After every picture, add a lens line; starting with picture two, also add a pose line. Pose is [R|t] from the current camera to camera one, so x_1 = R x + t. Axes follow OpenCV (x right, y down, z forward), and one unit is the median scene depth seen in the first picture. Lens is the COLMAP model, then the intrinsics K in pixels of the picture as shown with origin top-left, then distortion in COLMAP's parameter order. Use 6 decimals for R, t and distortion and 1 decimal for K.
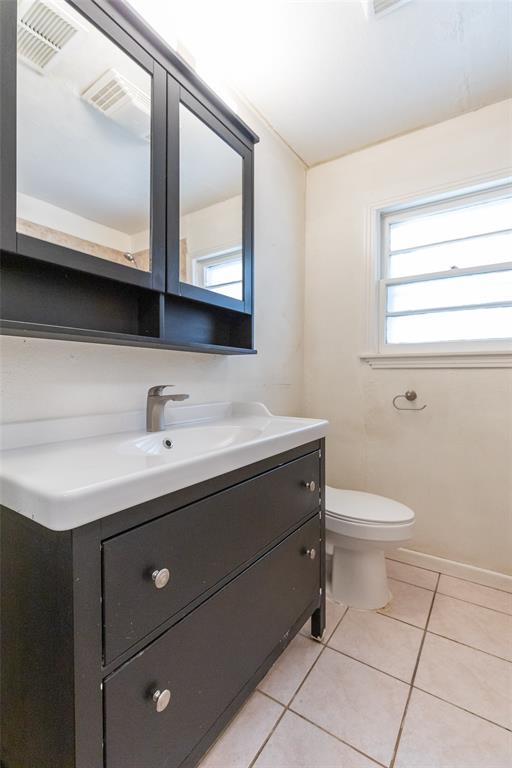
lens RADIAL K [[348.0, 0, 256.3], [0, 348.0, 373.6], [0, 0, 1]] dist [0.004341, 0.000323]
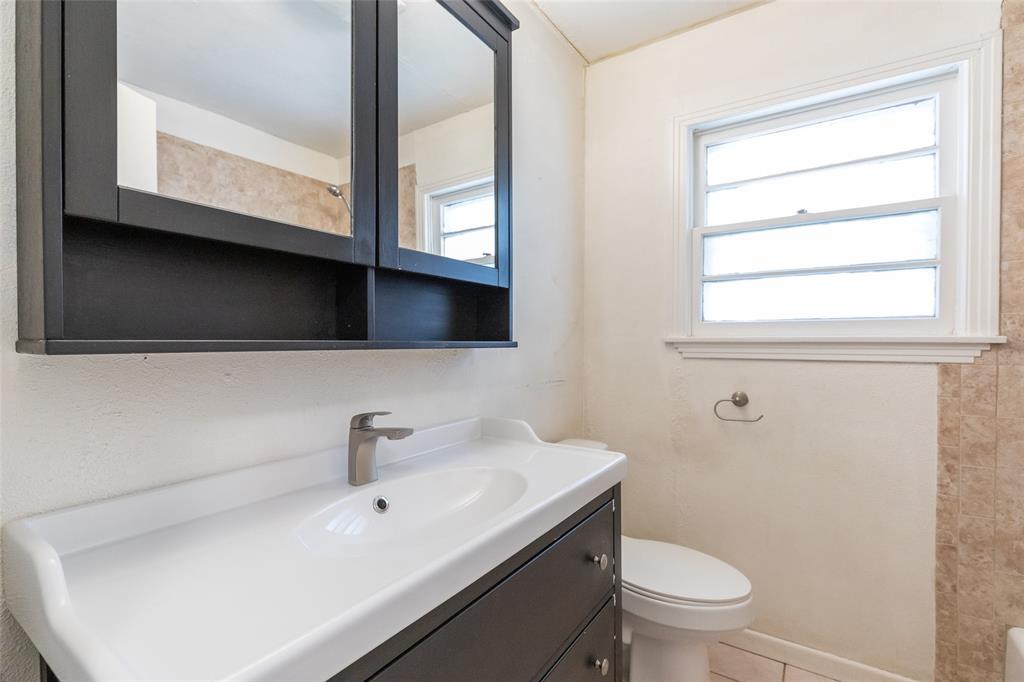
lens RADIAL K [[464.0, 0, 515.7], [0, 464.0, 347.7], [0, 0, 1]] dist [0.004341, 0.000323]
pose [[0.999981, -0.005037, 0.003454, -0.004290], [0.004961, 0.999758, 0.021446, -0.071903], [-0.003561, -0.021428, 0.999764, 0.097489]]
